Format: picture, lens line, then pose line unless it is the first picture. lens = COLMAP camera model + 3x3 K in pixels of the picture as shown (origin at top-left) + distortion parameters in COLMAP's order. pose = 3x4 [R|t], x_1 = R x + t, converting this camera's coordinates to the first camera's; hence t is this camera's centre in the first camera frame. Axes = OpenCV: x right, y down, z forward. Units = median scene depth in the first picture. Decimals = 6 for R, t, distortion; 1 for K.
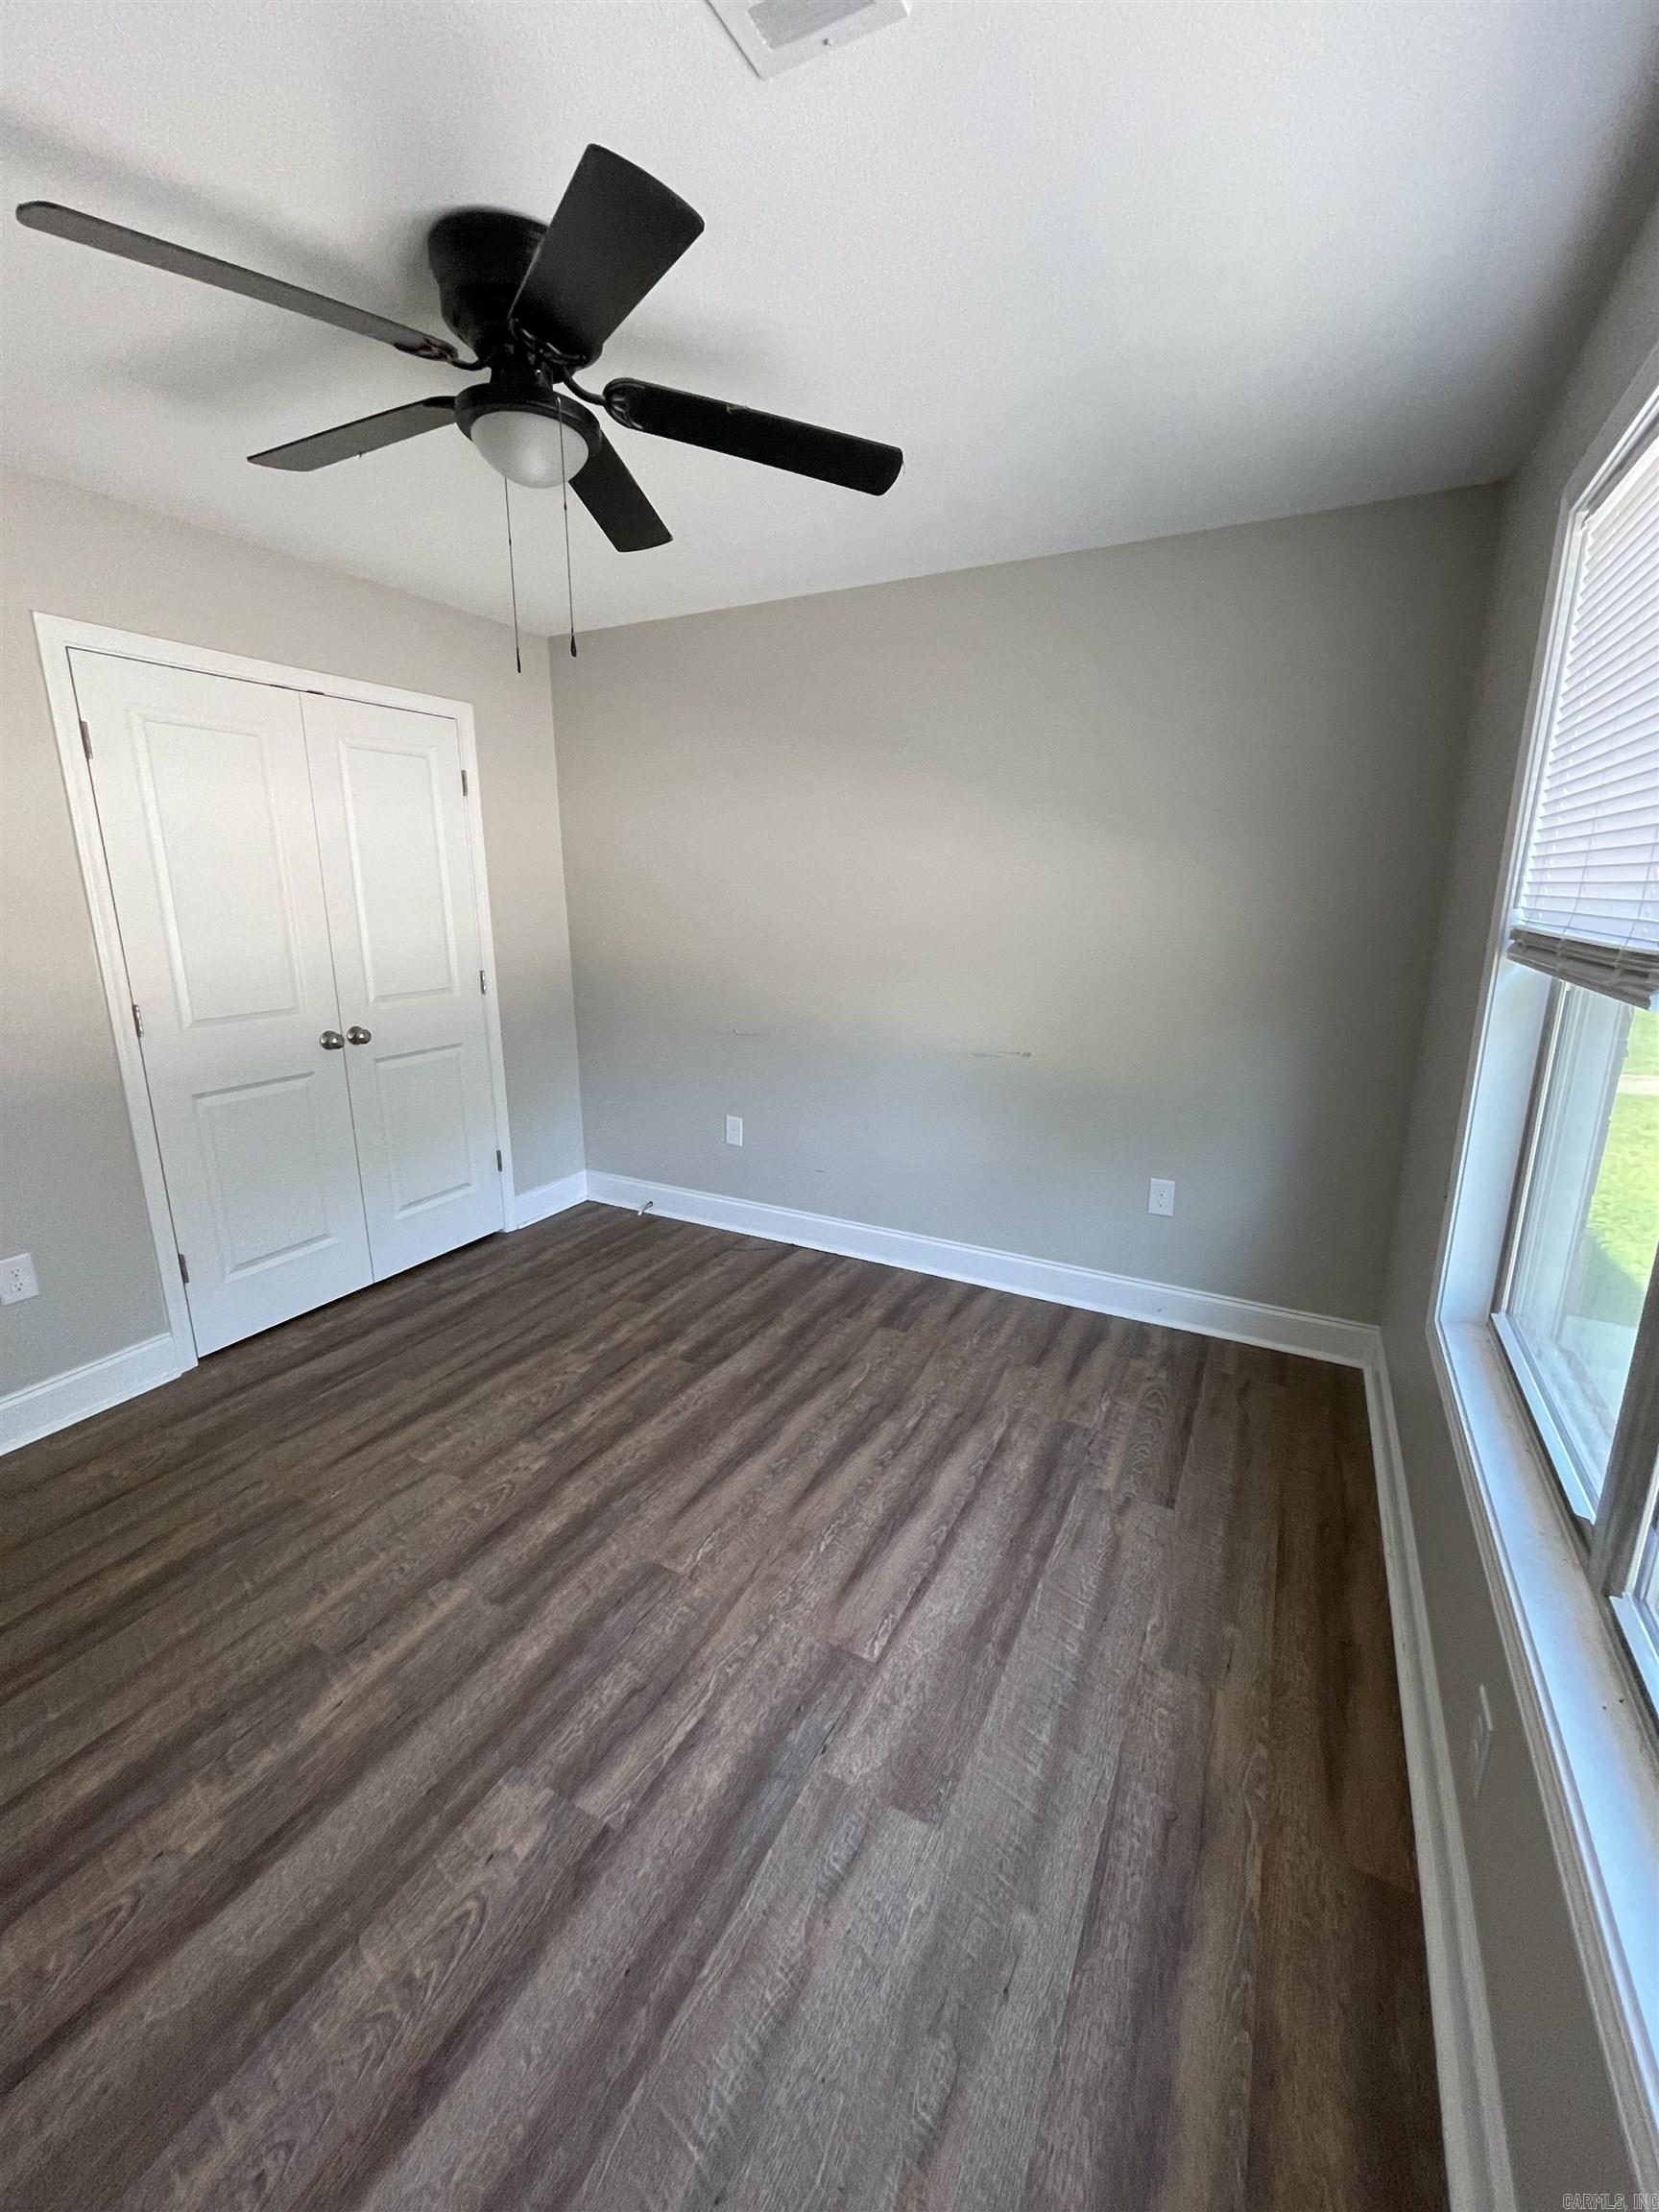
lens RADIAL K [[895.6, 0, 827.1], [0, 895.6, 1097.1], [0, 0, 1]] dist [-0.000818, -0.000032]
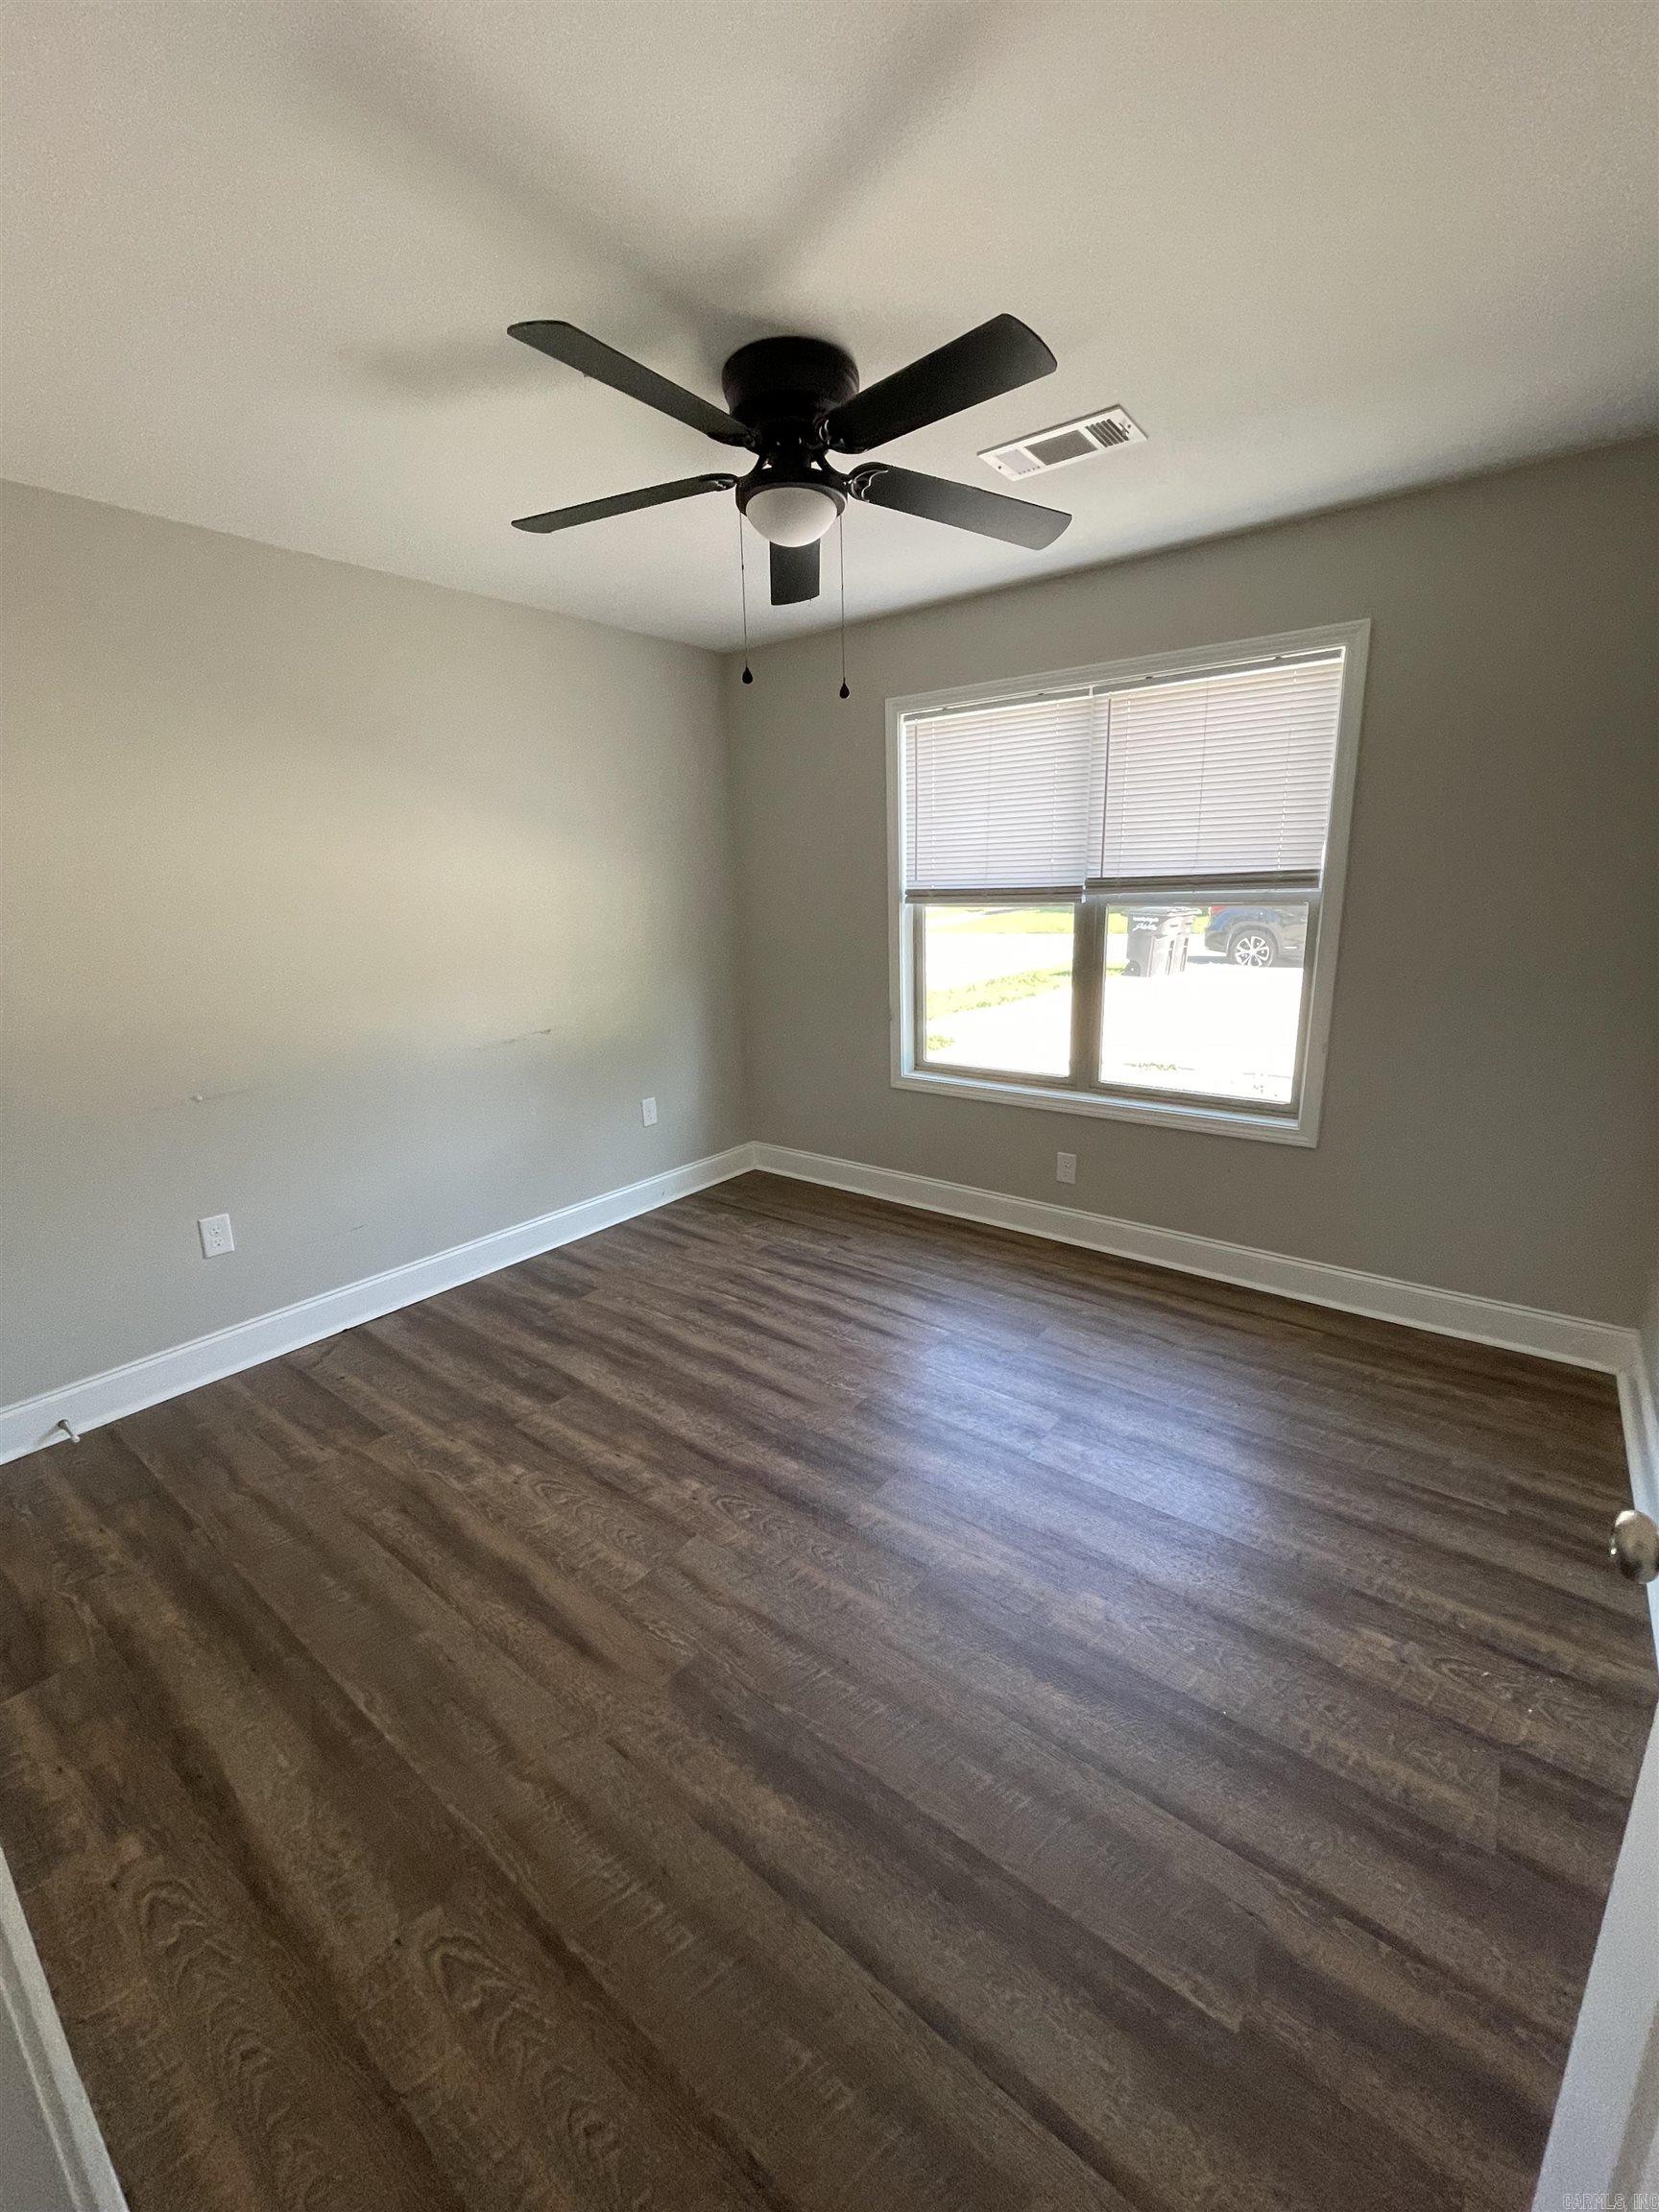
lens RADIAL K [[895.6, 0, 827.1], [0, 895.6, 1097.1], [0, 0, 1]] dist [-0.000818, -0.000032]
pose [[0.172849, -0.240359, 0.955171, -0.961845], [0.262911, 0.945840, 0.190434, -0.106404], [-0.949211, 0.218209, 0.226680, 0.485259]]
